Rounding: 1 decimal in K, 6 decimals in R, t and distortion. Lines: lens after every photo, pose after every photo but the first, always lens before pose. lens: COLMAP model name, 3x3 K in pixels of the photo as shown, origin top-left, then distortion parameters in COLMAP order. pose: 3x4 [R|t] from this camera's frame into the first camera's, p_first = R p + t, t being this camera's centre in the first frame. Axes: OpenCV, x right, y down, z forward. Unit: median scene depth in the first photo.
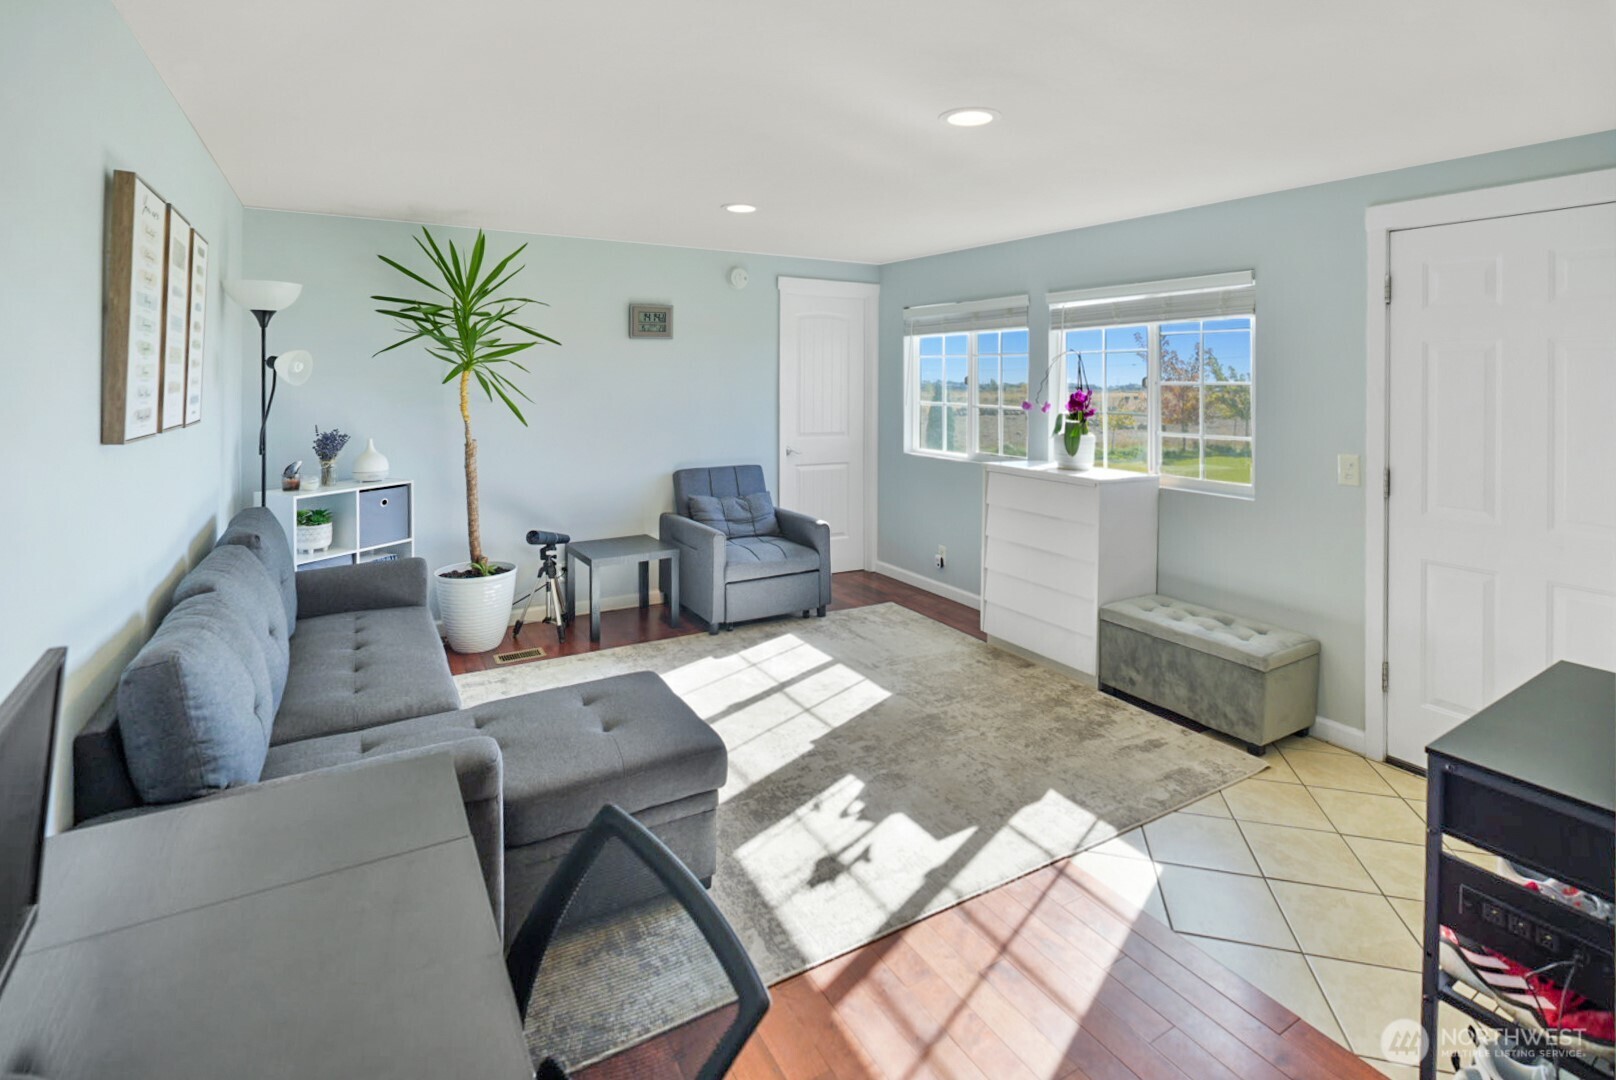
lens RADIAL K [[769.0, 0, 821.6], [0, 769.0, 429.8], [0, 0, 1]] dist [-0.001185, 0.000561]
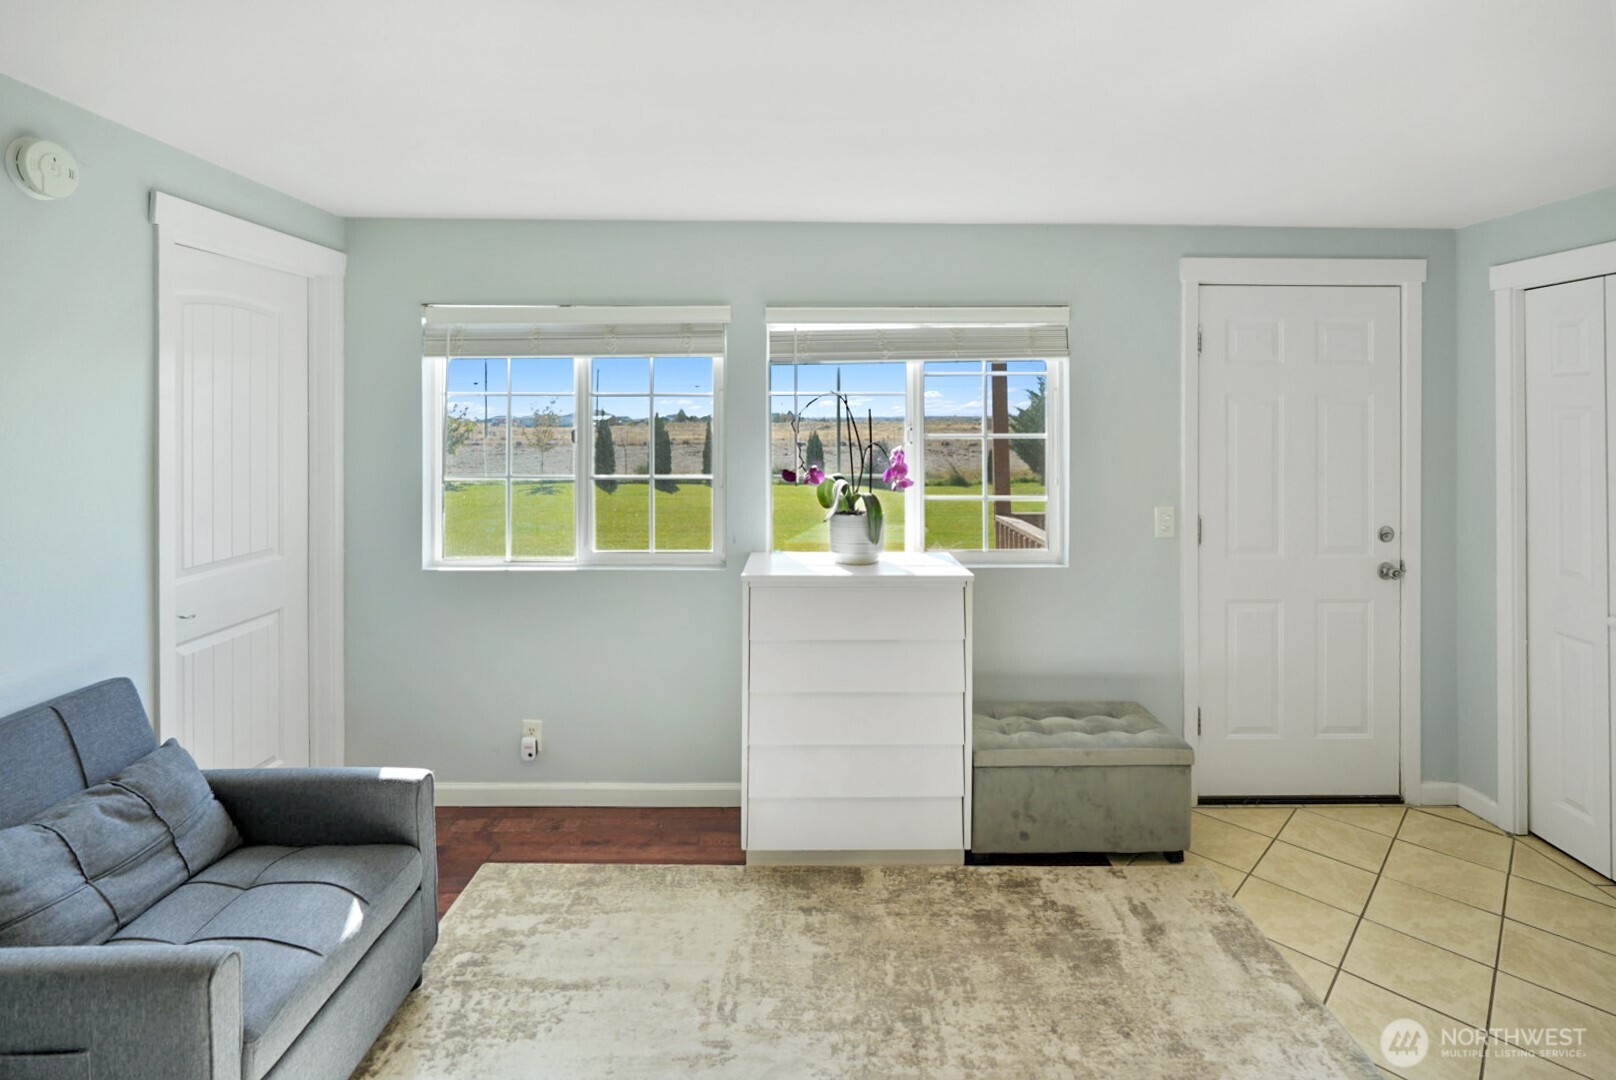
lens RADIAL K [[769.0, 0, 821.6], [0, 769.0, 429.8], [0, 0, 1]] dist [-0.001185, 0.000561]
pose [[0.520163, -0.030254, 0.853531, -0.344519], [0.063190, 0.997997, -0.003135, -0.082558], [-0.851726, 0.055565, 0.521033, 0.787375]]
